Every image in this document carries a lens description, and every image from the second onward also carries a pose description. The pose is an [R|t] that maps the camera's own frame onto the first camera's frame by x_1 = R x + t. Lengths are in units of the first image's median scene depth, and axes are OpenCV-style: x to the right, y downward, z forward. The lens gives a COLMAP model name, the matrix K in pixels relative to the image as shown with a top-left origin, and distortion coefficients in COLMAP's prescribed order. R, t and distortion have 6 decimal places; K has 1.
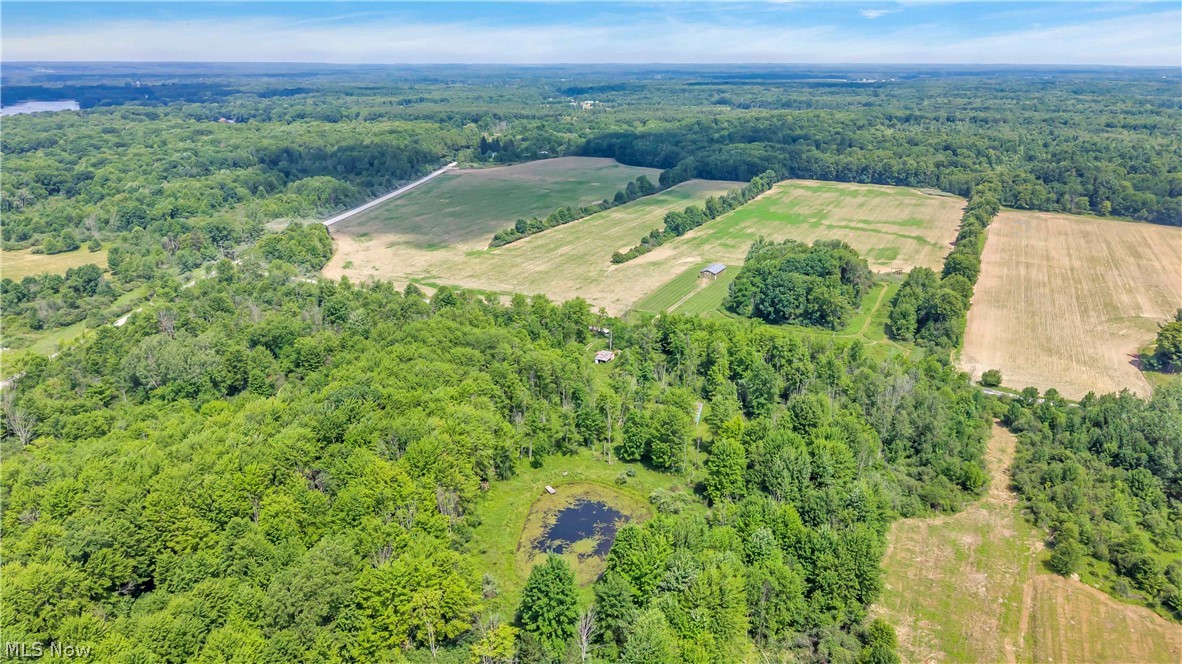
lens RADIAL K [[819.6, 0, 586.9], [0, 819.6, 334.0], [0, 0, 1]] dist [0.000854, -0.005109]
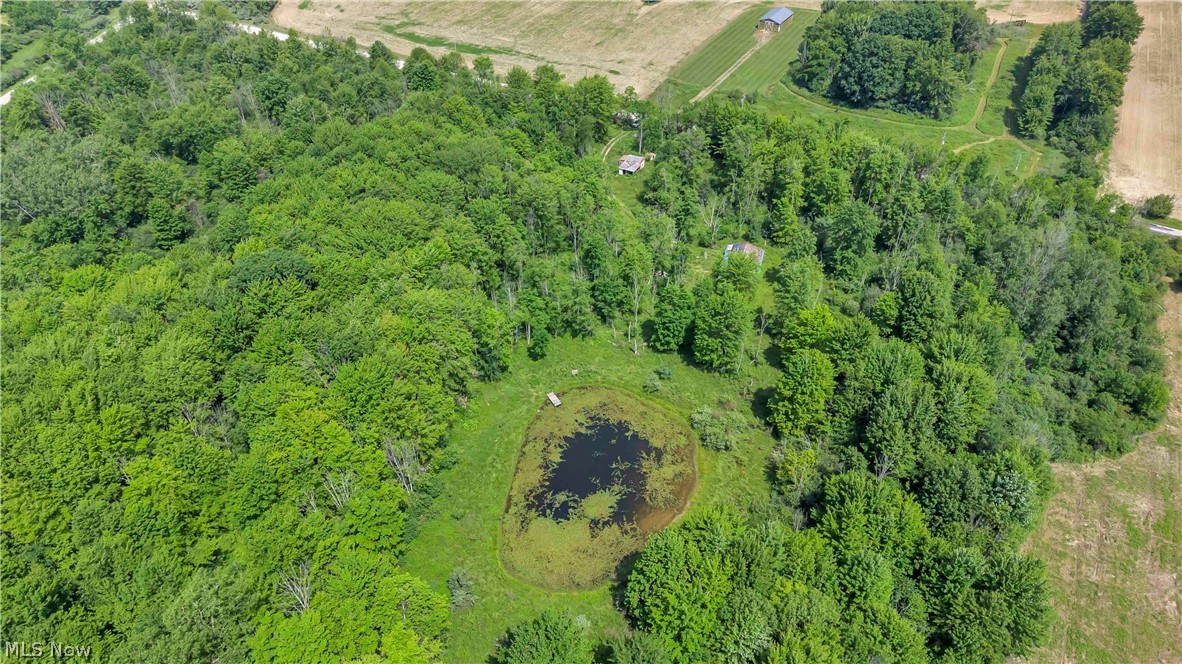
lens RADIAL K [[819.6, 0, 586.9], [0, 819.6, 334.0], [0, 0, 1]] dist [0.000854, -0.005109]
pose [[0.999636, 0.013547, -0.023341, 0.000728], [-0.004830, 0.940716, 0.339160, -0.090170], [0.026552, -0.338924, 0.940439, 0.272076]]
